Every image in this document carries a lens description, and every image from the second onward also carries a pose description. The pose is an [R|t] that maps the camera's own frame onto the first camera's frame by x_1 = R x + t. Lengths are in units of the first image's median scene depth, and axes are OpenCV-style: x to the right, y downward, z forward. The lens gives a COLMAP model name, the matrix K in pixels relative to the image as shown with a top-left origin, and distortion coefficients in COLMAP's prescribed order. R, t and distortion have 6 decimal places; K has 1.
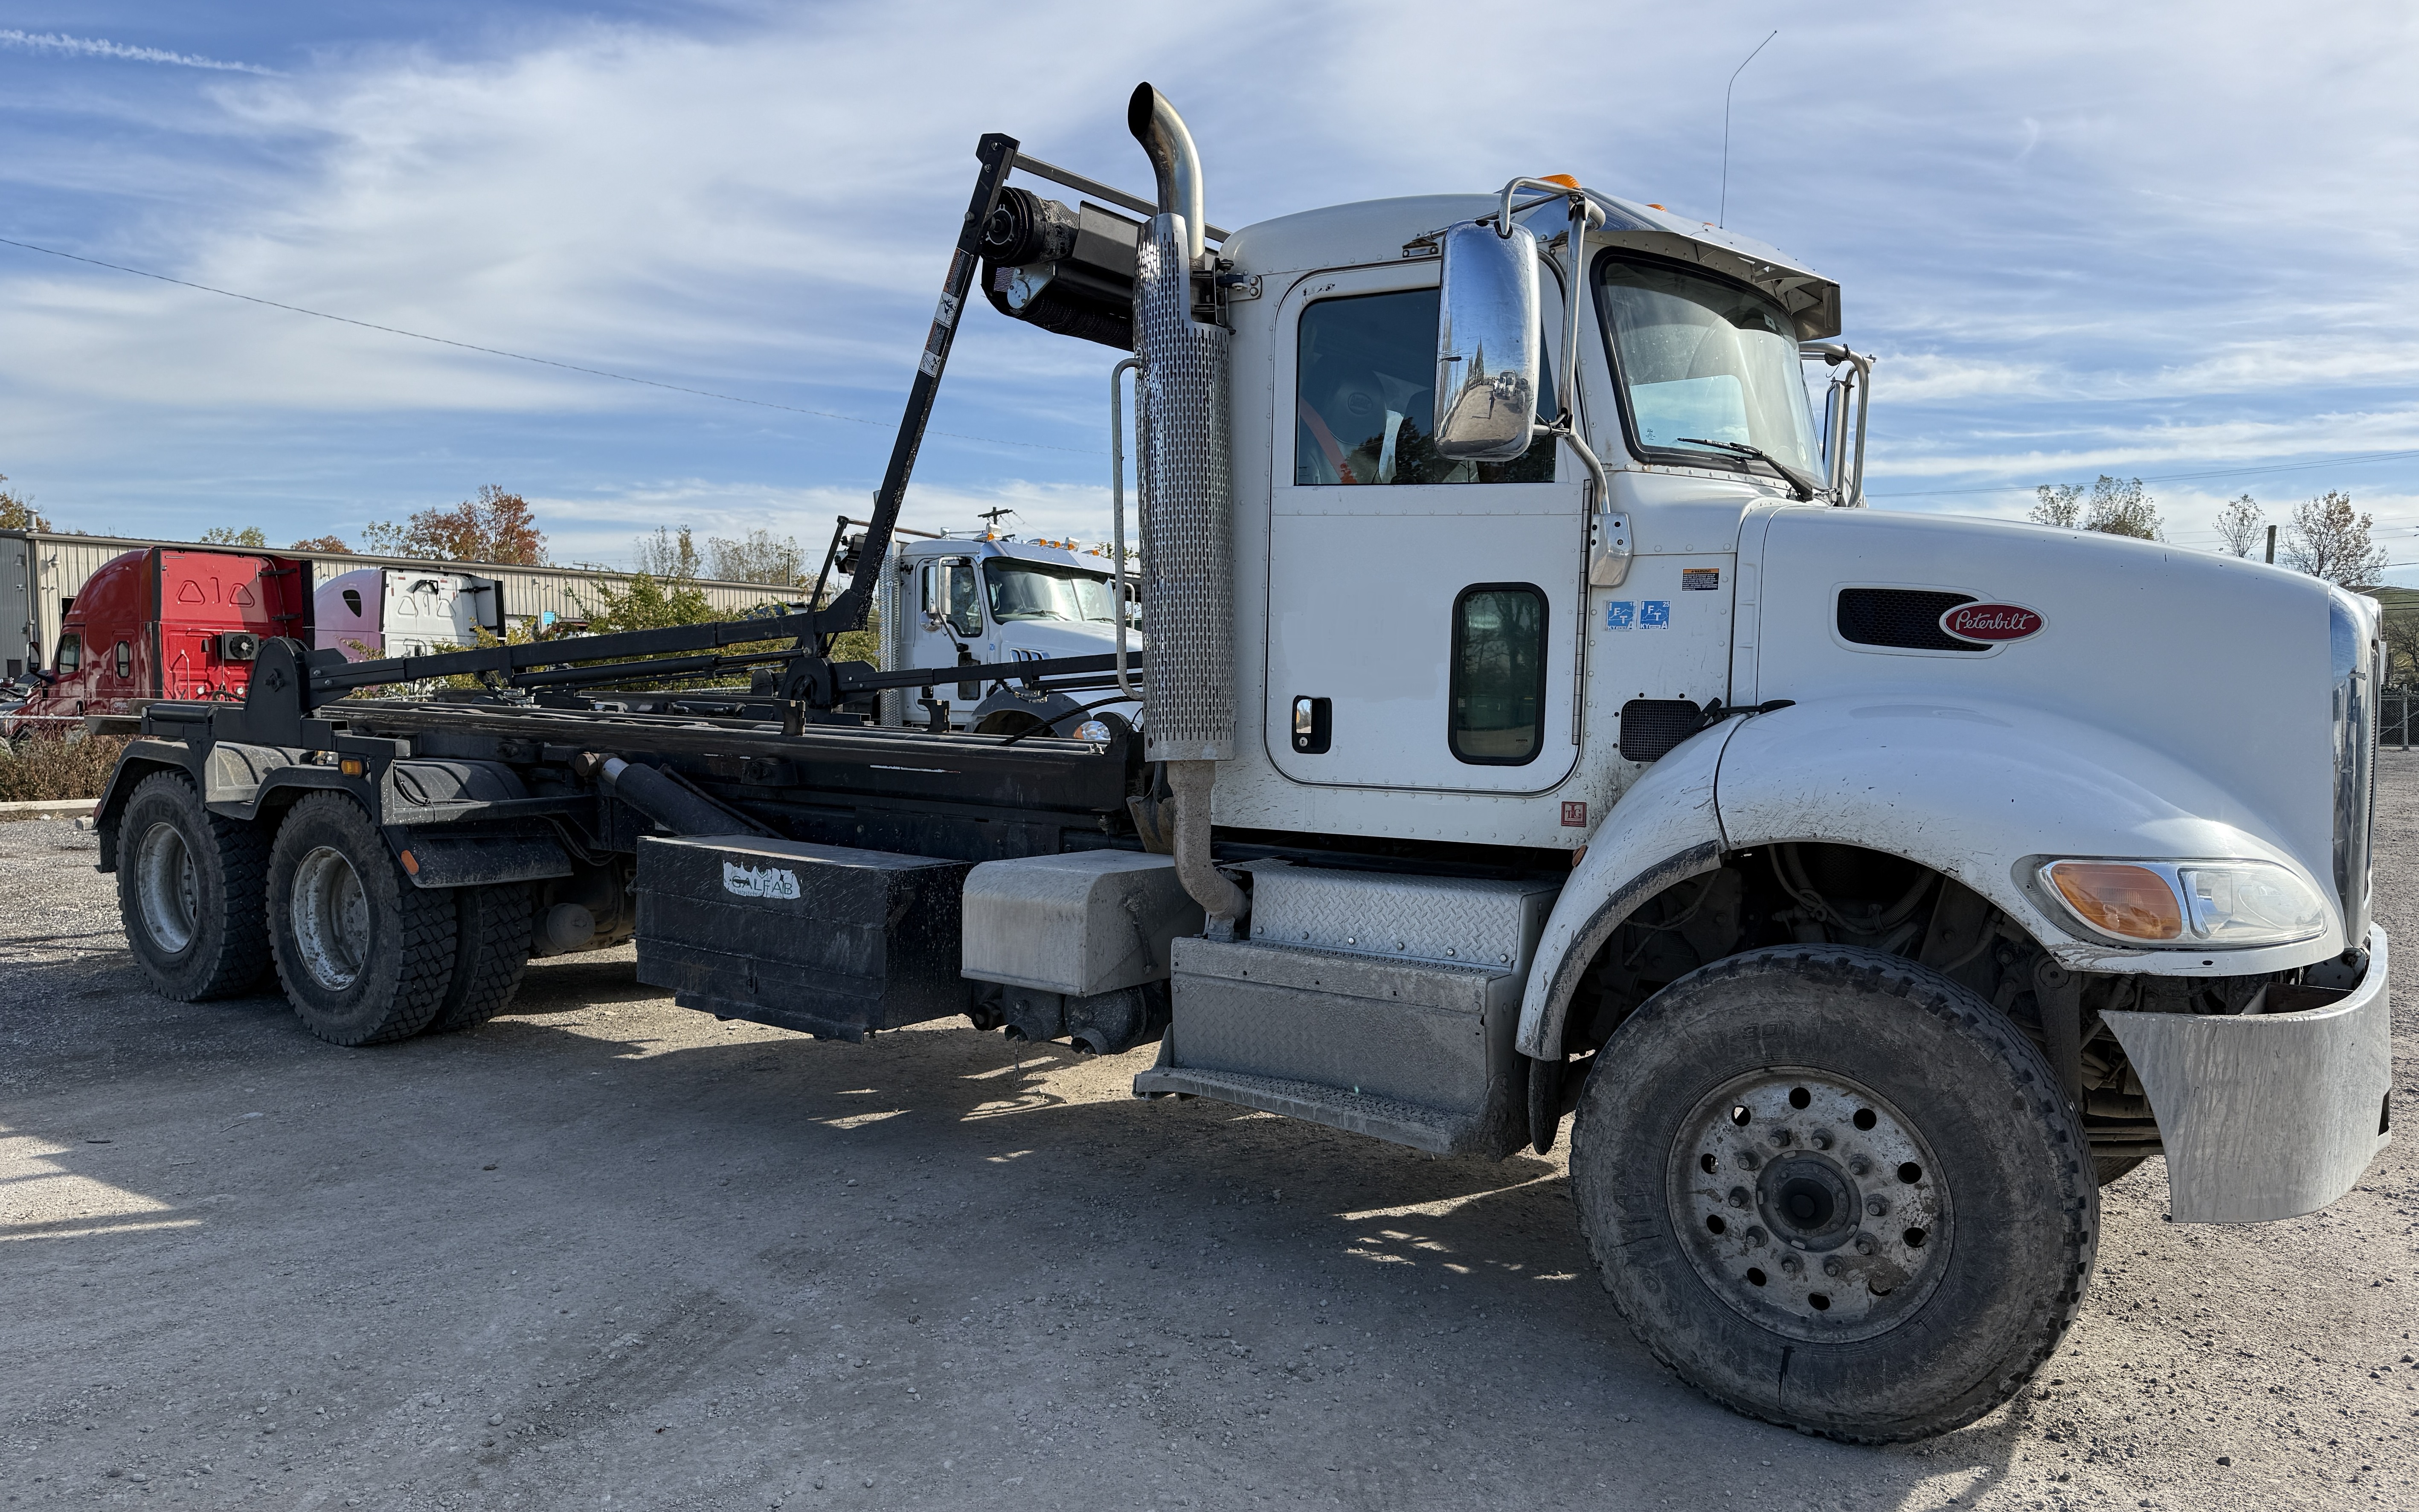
lens RADIAL K [[1677.5, 0, 1223.3], [0, 1677.5, 840.2], [0, 0, 1]] dist [0.103675, -0.169609]
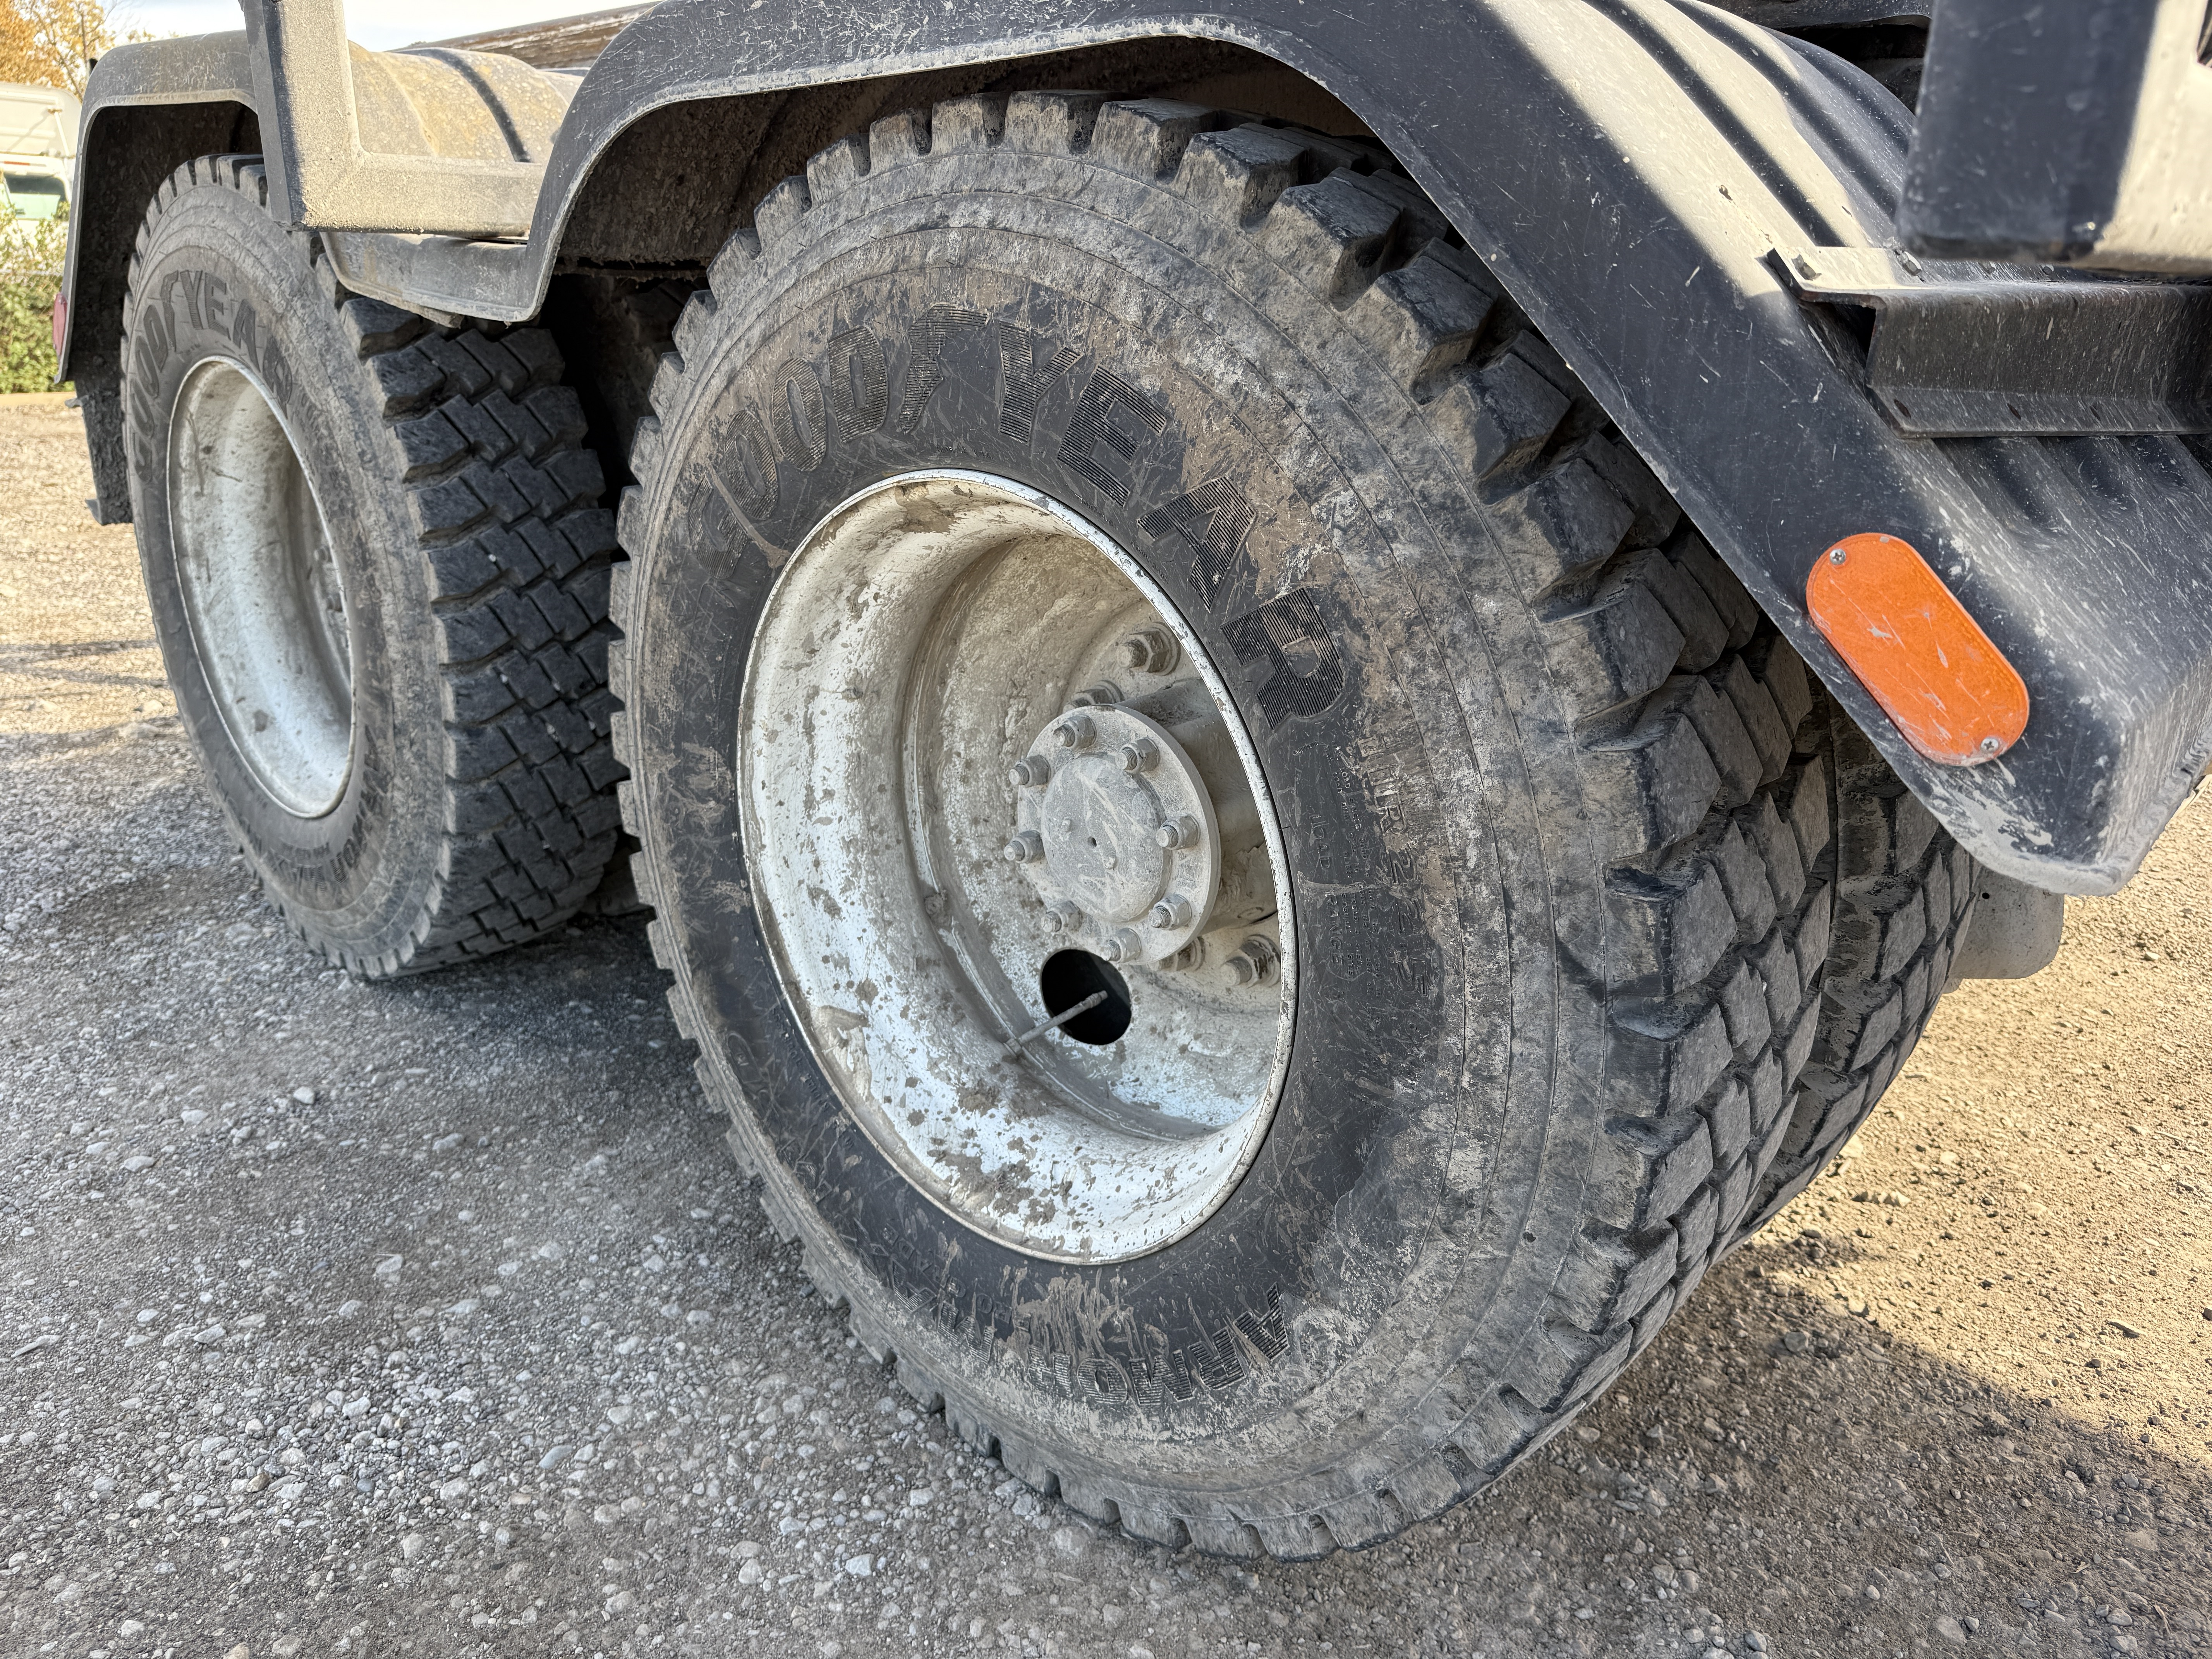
lens RADIAL K [[1596.9, 0, 1108.1], [0, 1596.9, 861.5], [0, 0, 1]] dist [0.049751, -0.059699]
pose [[0.985584, 0.057571, -0.159088, -0.822556], [-0.016117, 0.967996, 0.250449, 0.001655], [0.168415, -0.244274, 0.954969, 1.429473]]
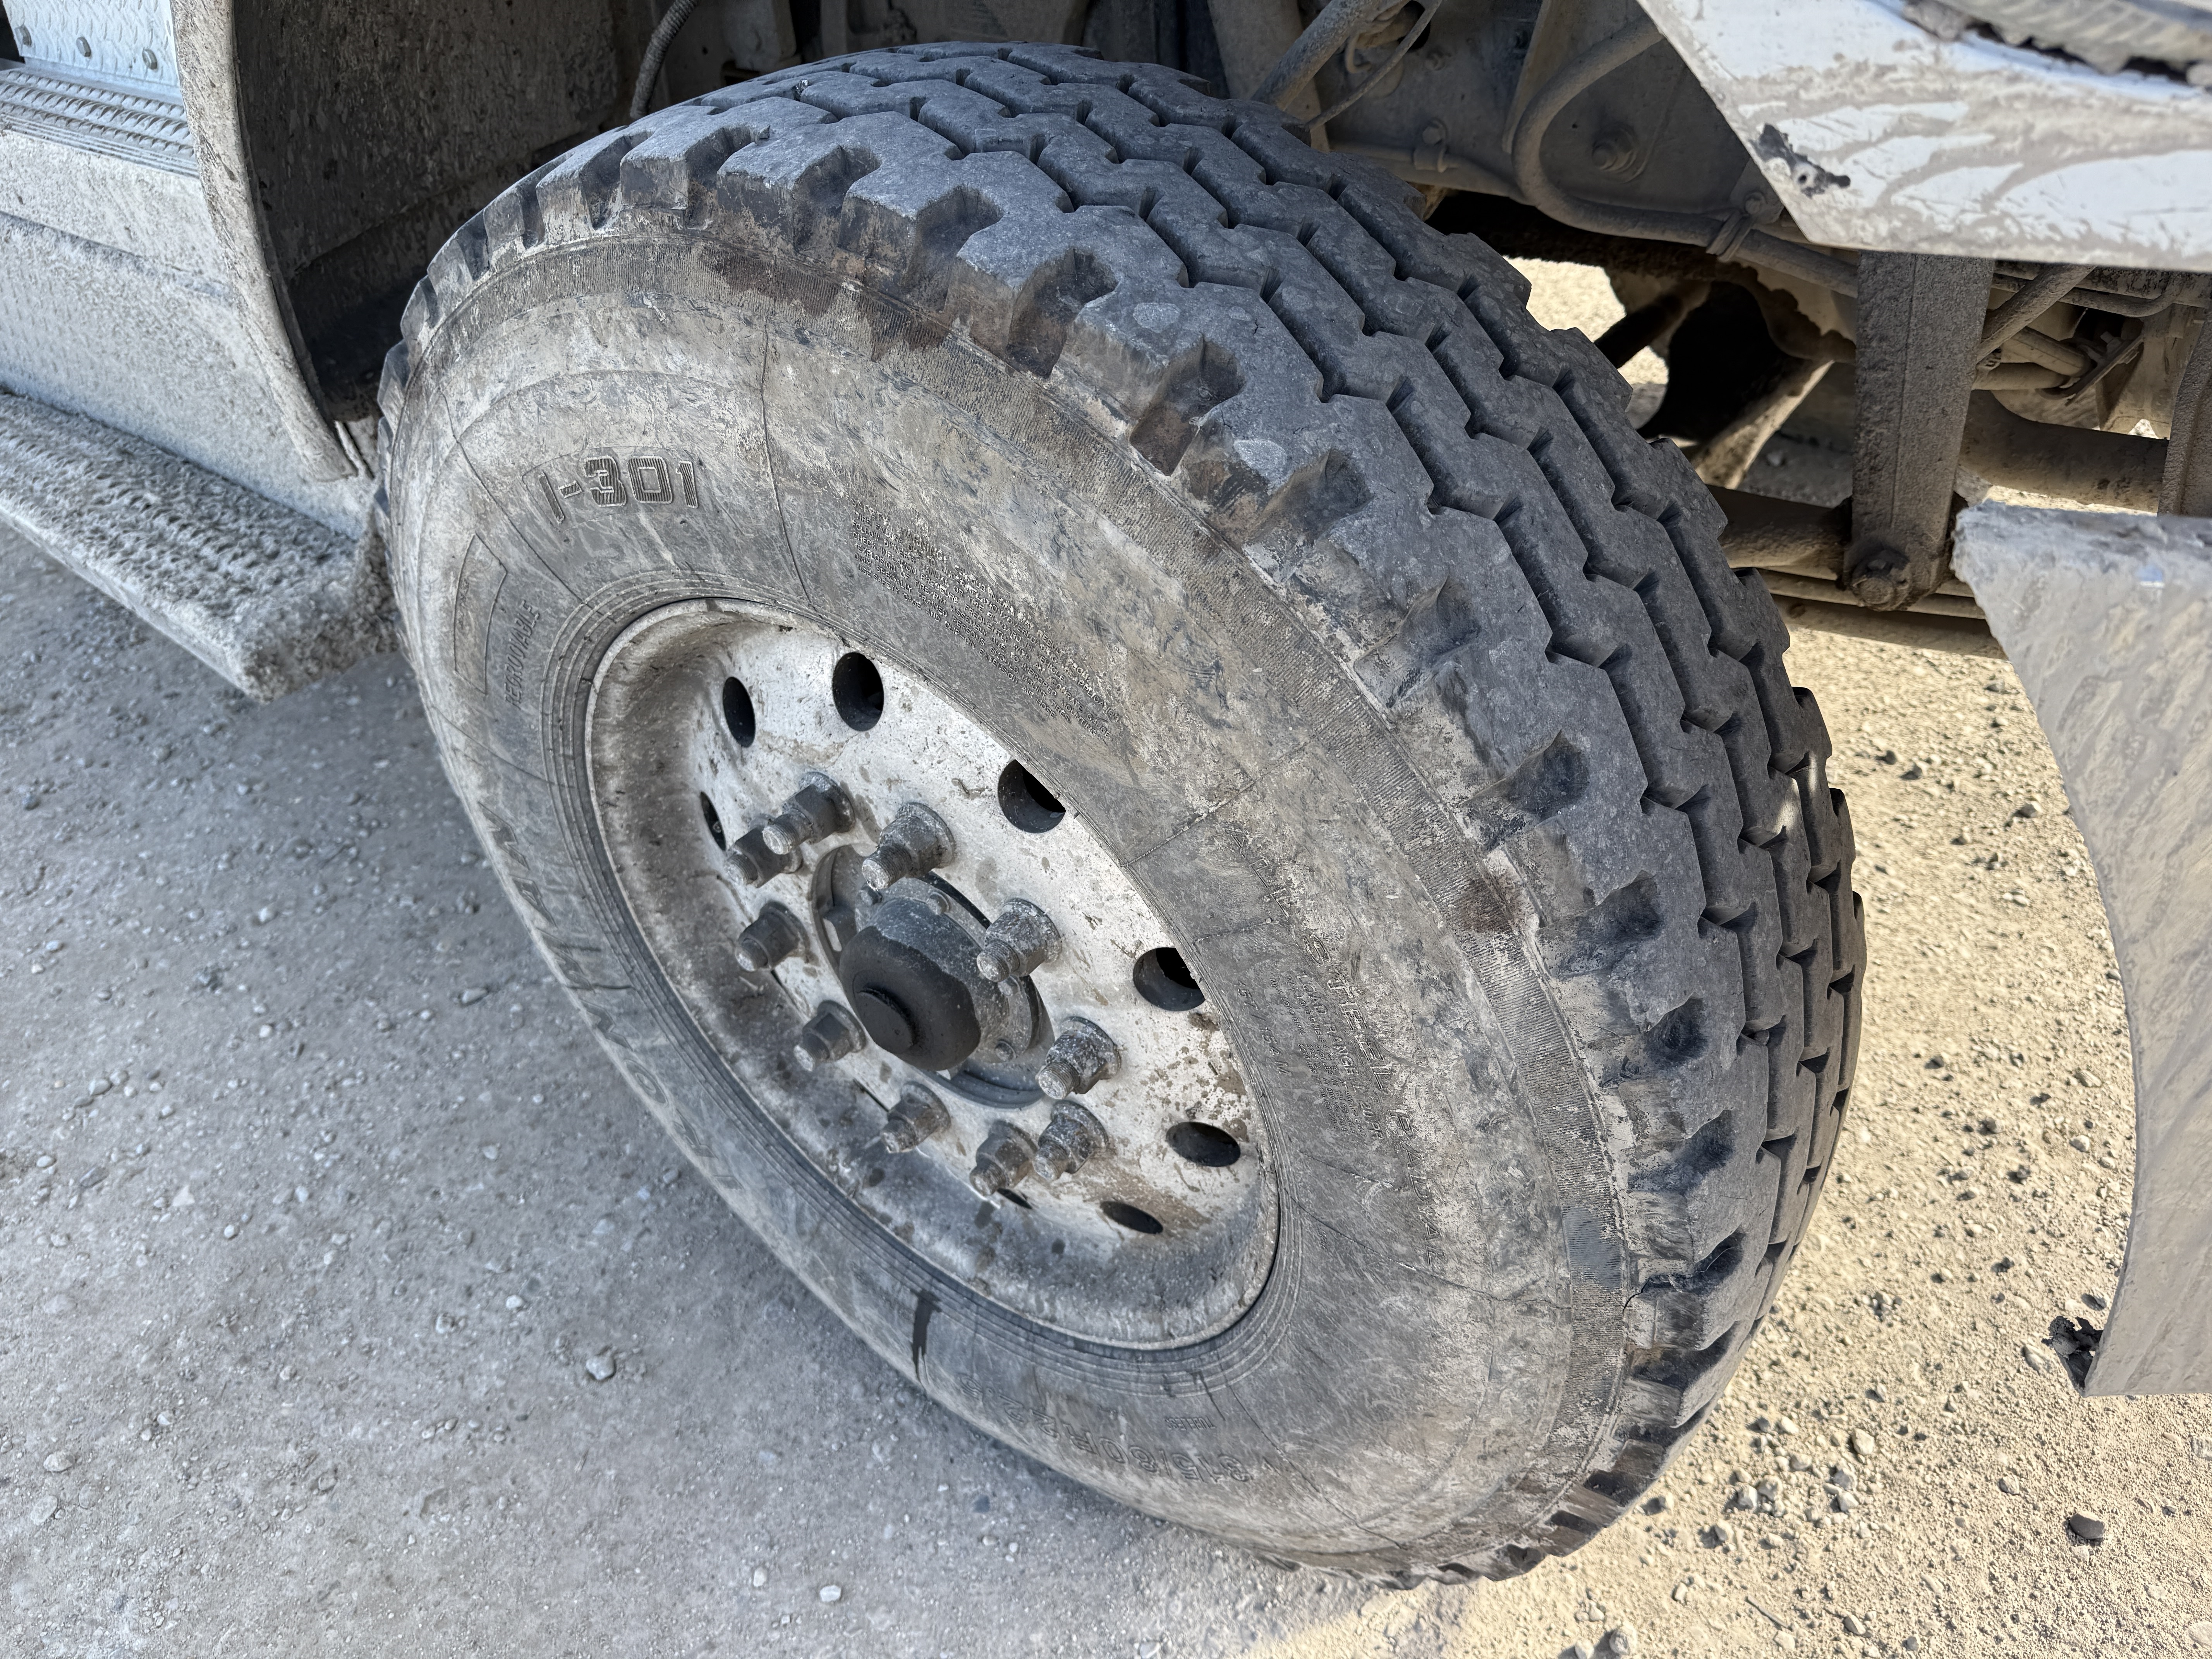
lens RADIAL K [[1538.4, 0, 1141.5], [0, 1538.4, 820.1], [0, 0, 1]] dist [0.058624, -0.072768]
pose [[0.996975, -0.033202, -0.070276, 0.353190], [0.066132, 0.837415, 0.542552, 0.030823], [0.040836, -0.545558, 0.837077, 0.680709]]
